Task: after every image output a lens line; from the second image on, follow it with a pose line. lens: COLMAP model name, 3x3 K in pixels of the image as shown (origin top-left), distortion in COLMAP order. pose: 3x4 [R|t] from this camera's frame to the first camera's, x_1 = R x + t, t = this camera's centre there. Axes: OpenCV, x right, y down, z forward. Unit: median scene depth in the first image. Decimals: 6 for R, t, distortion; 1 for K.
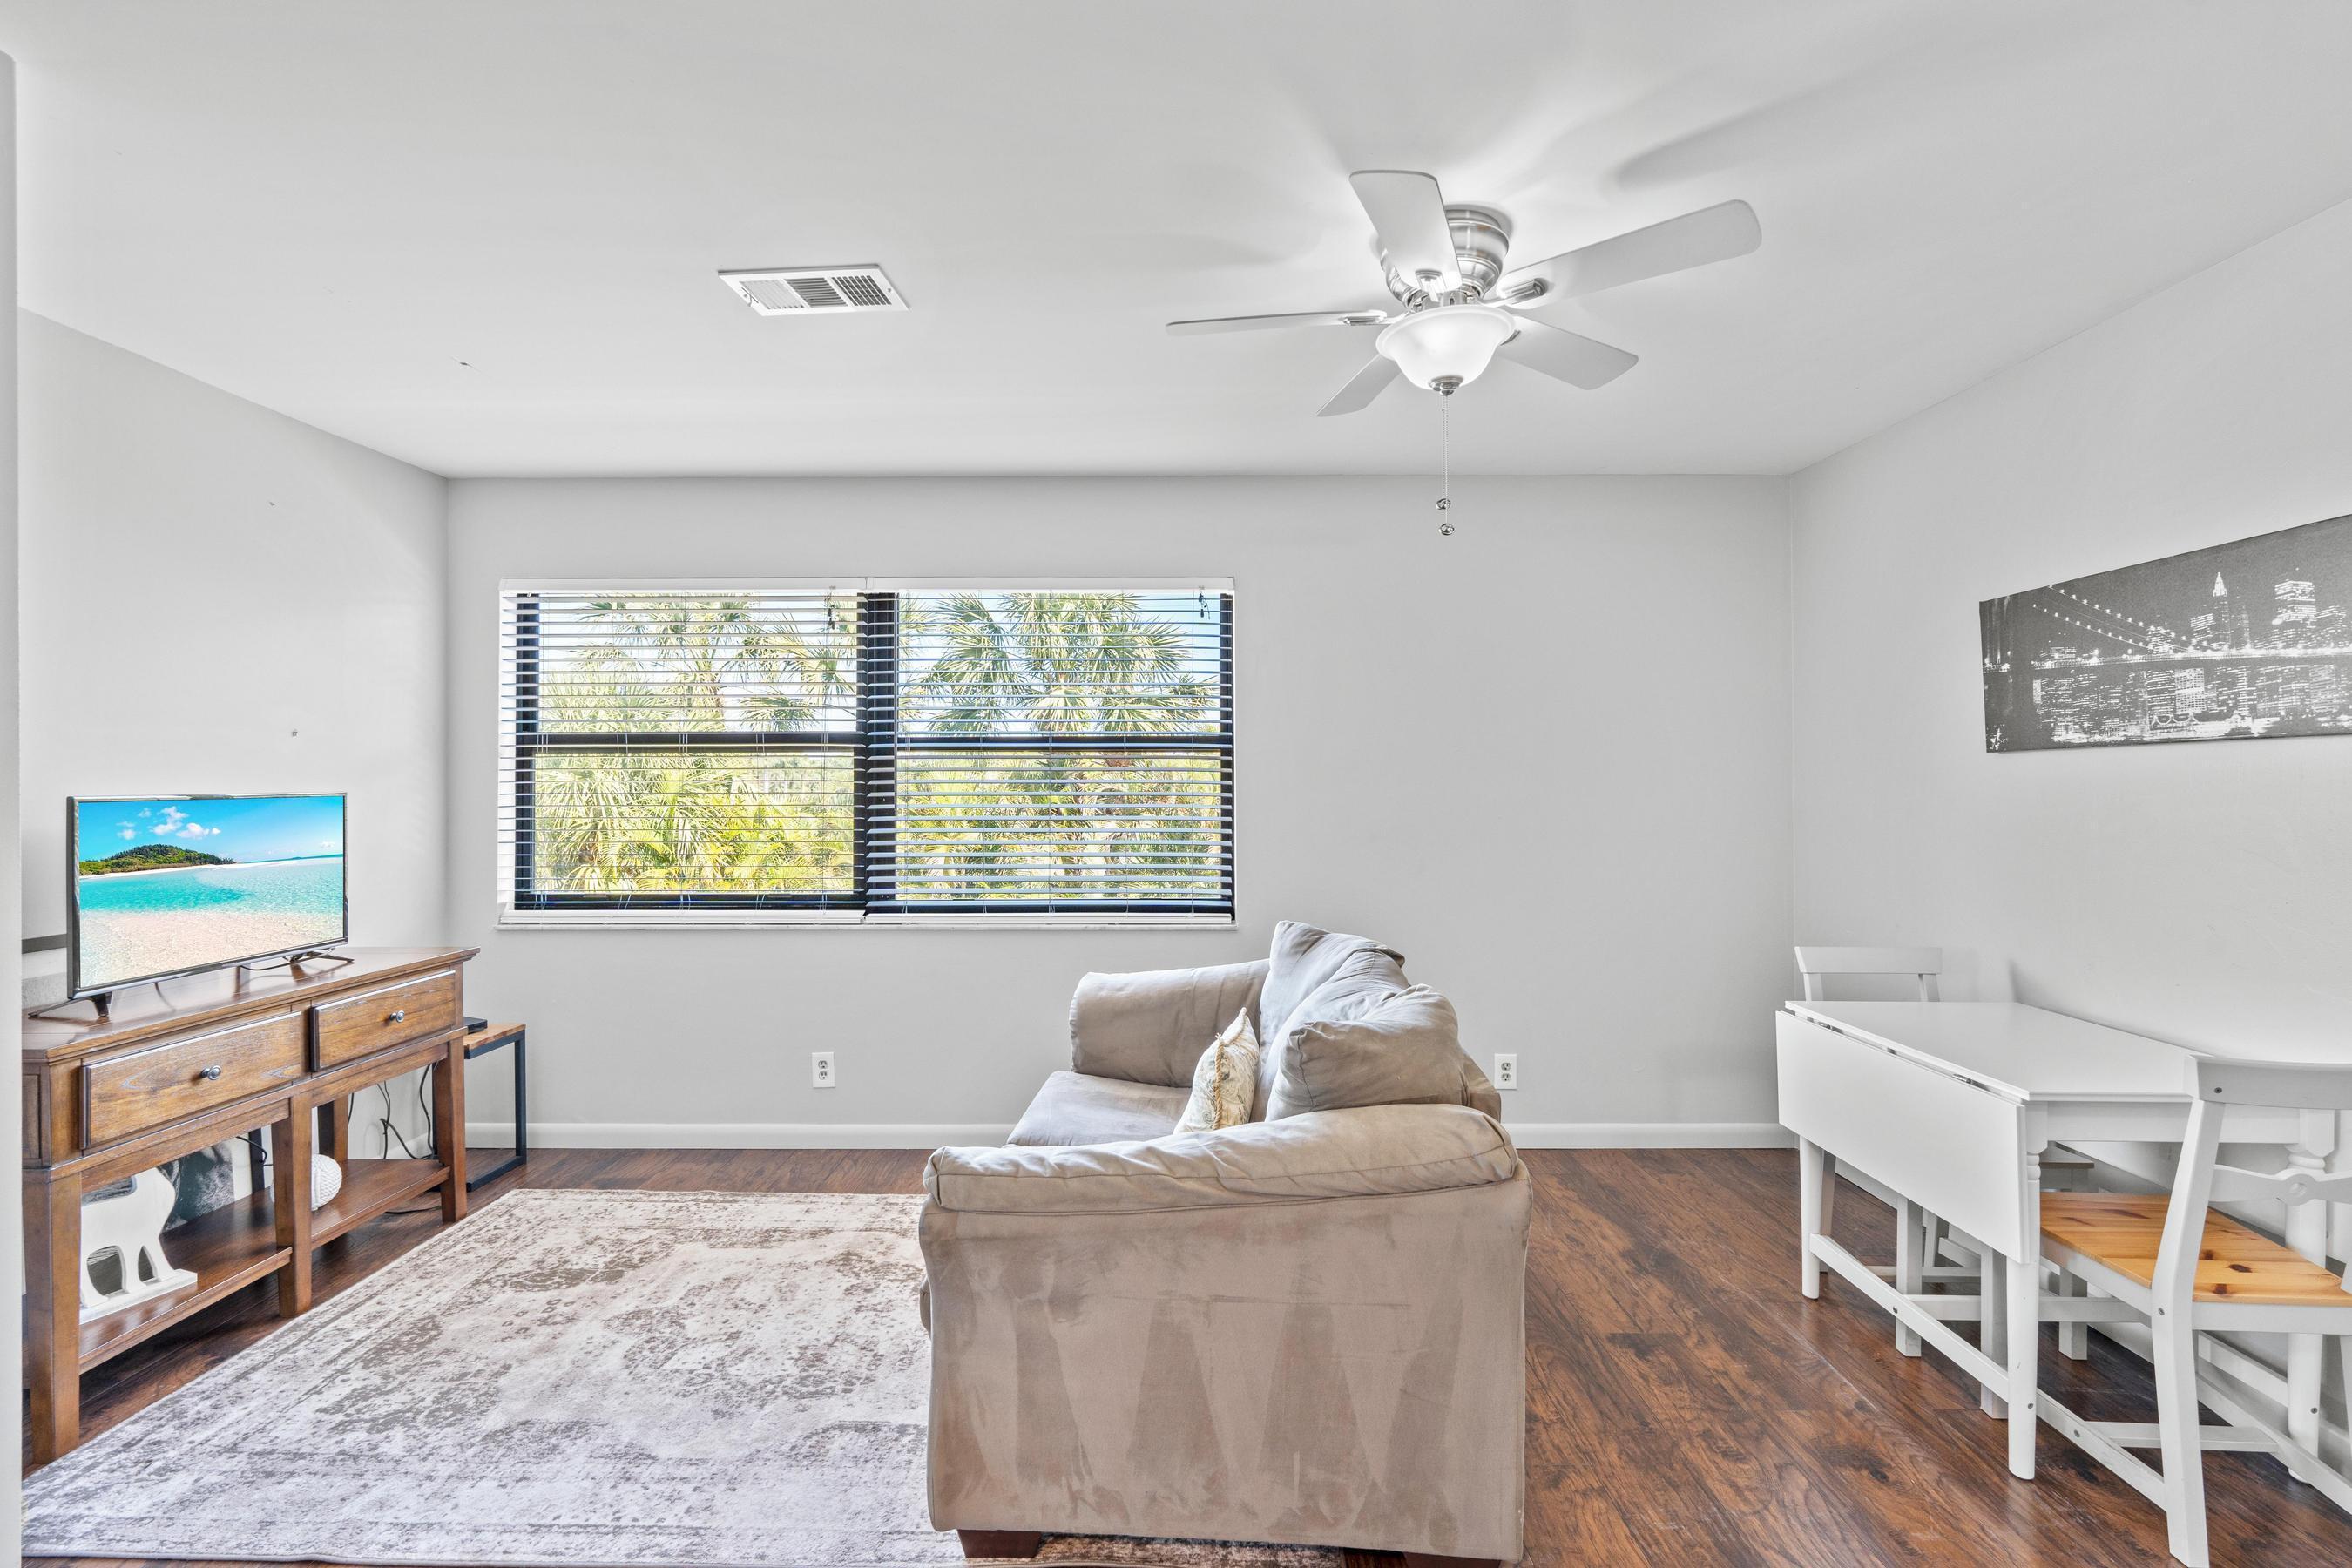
lens RADIAL K [[1036.8, 0, 1174.5], [0, 1036.8, 782.8], [0, 0, 1]] dist [-0.002041, -0.000015]
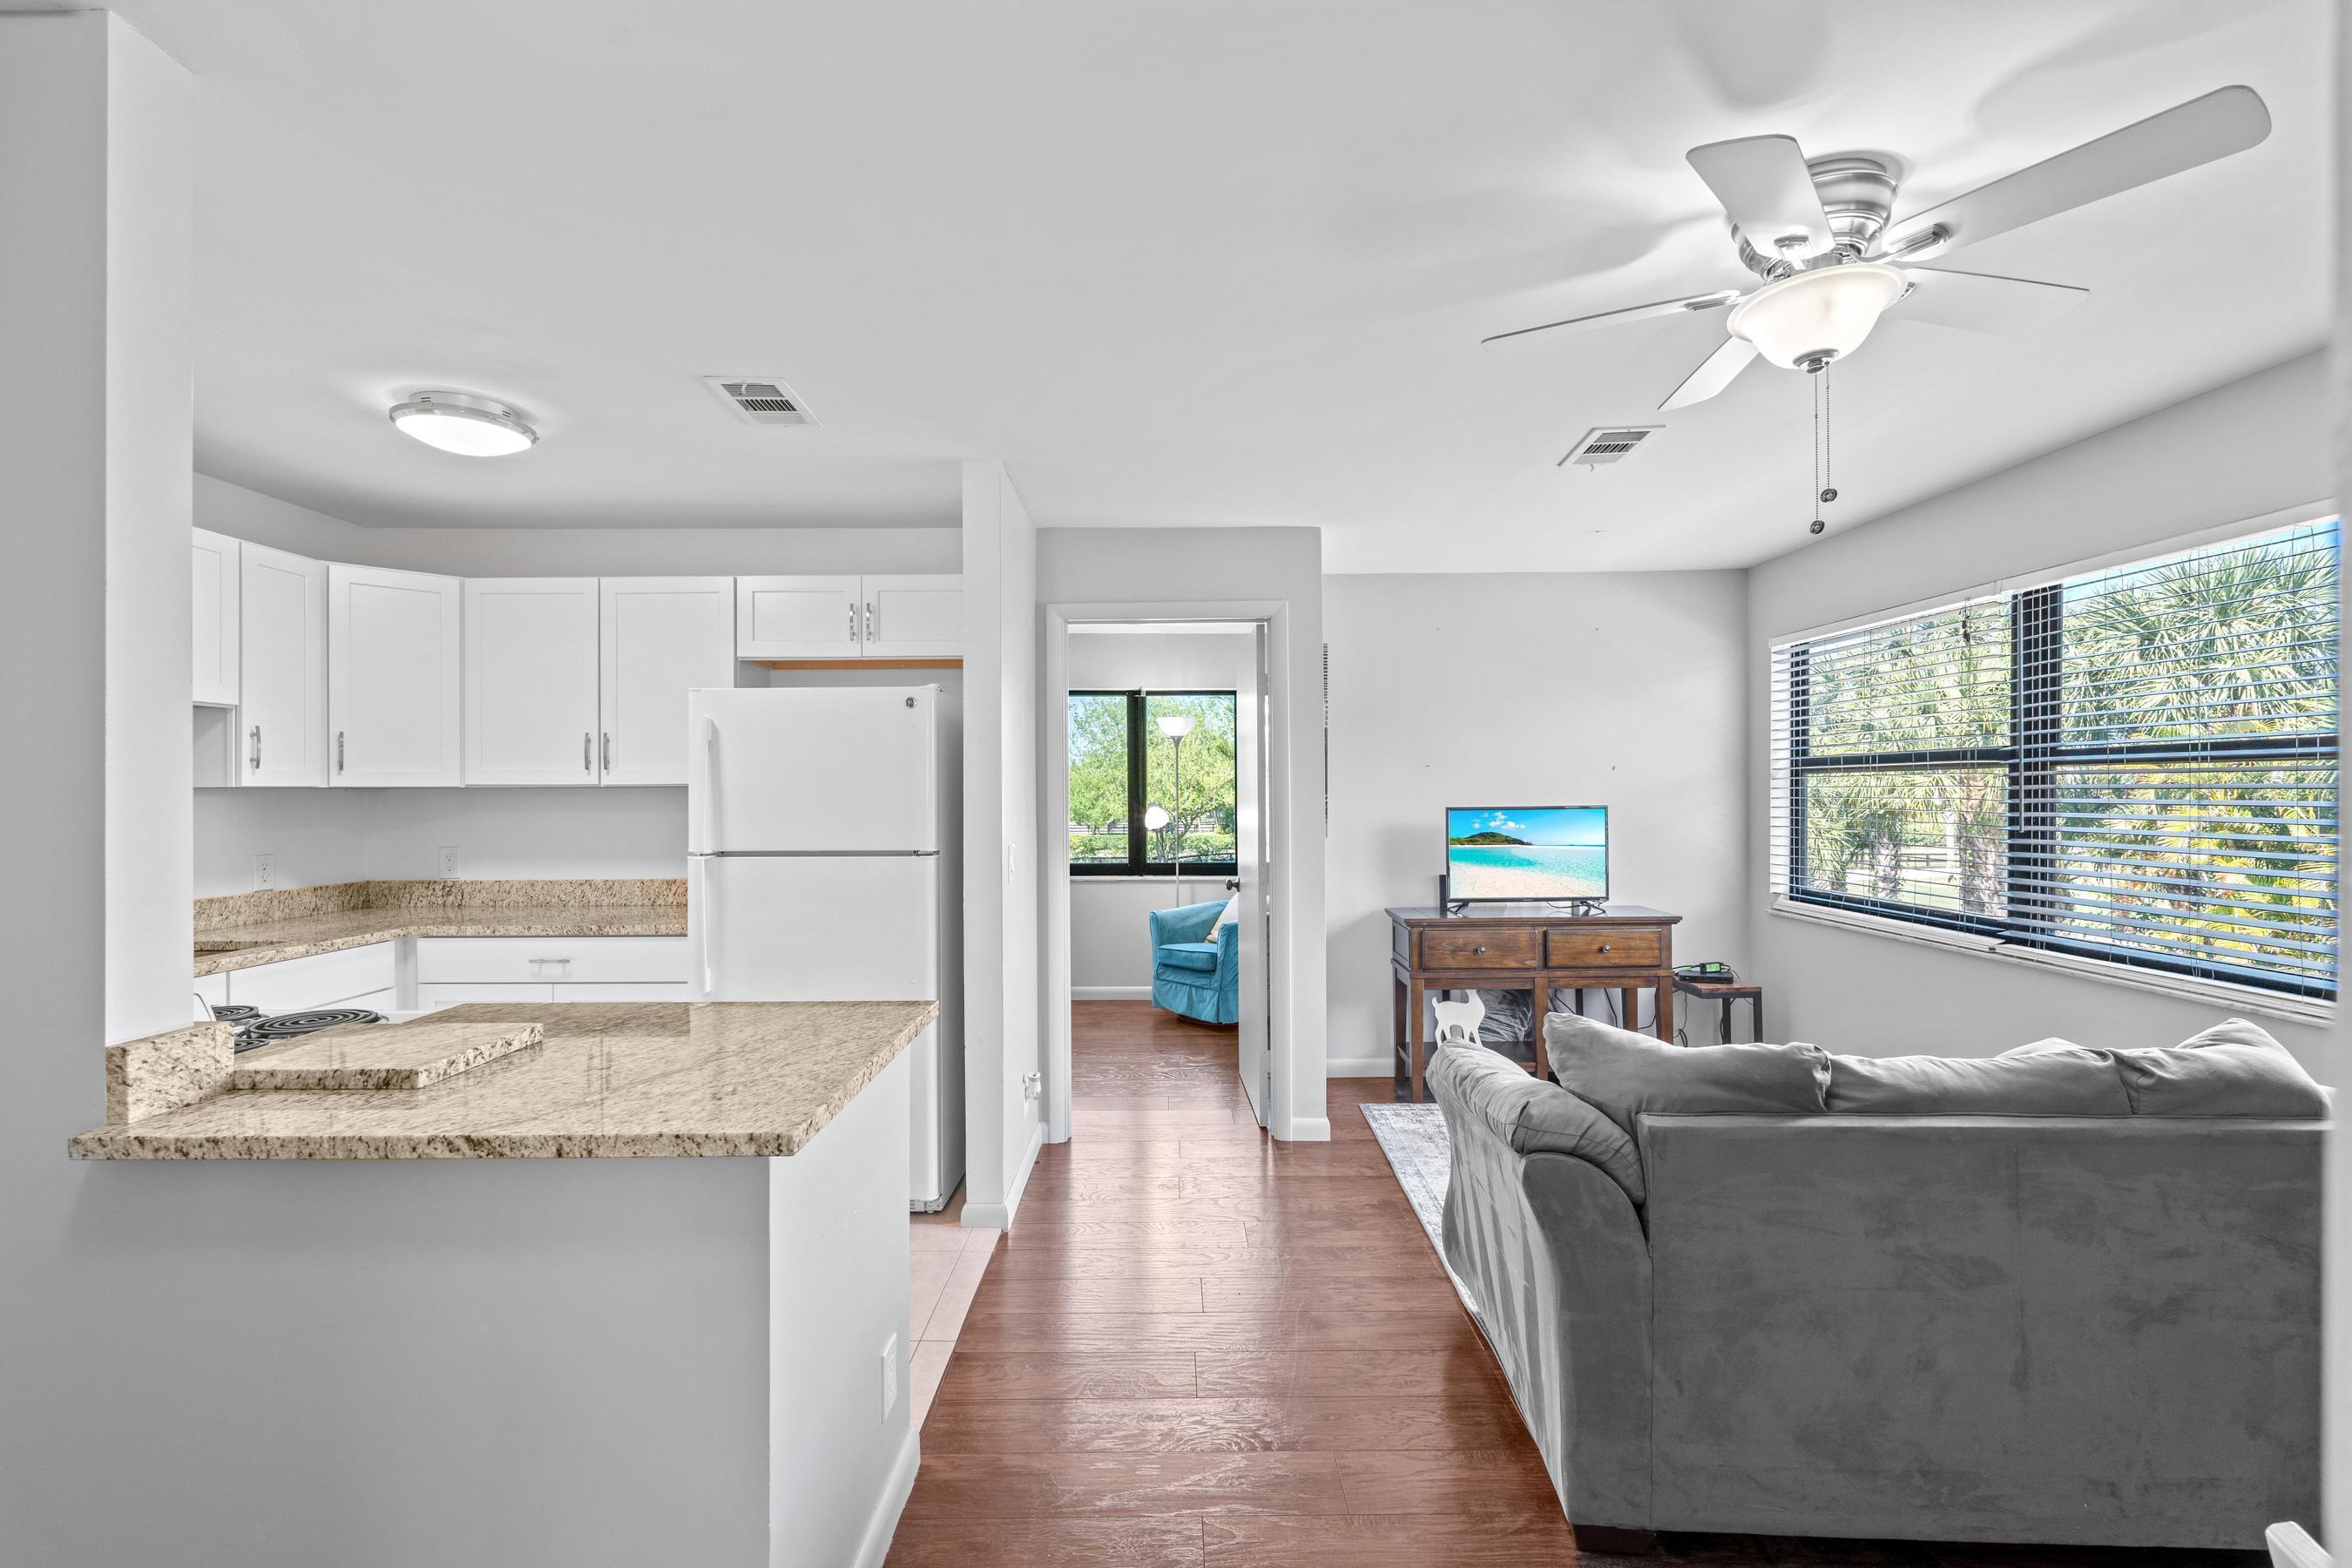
lens RADIAL K [[1055.9, 0, 1174.3], [0, 1055.9, 789.3], [0, 0, 1]] dist [-0.000673, 0.000146]
pose [[0.003908, 0.000046, -0.999992, 0.692852], [0.006881, 0.999976, 0.000073, -0.017151], [0.999969, -0.006881, 0.003908, 0.275864]]
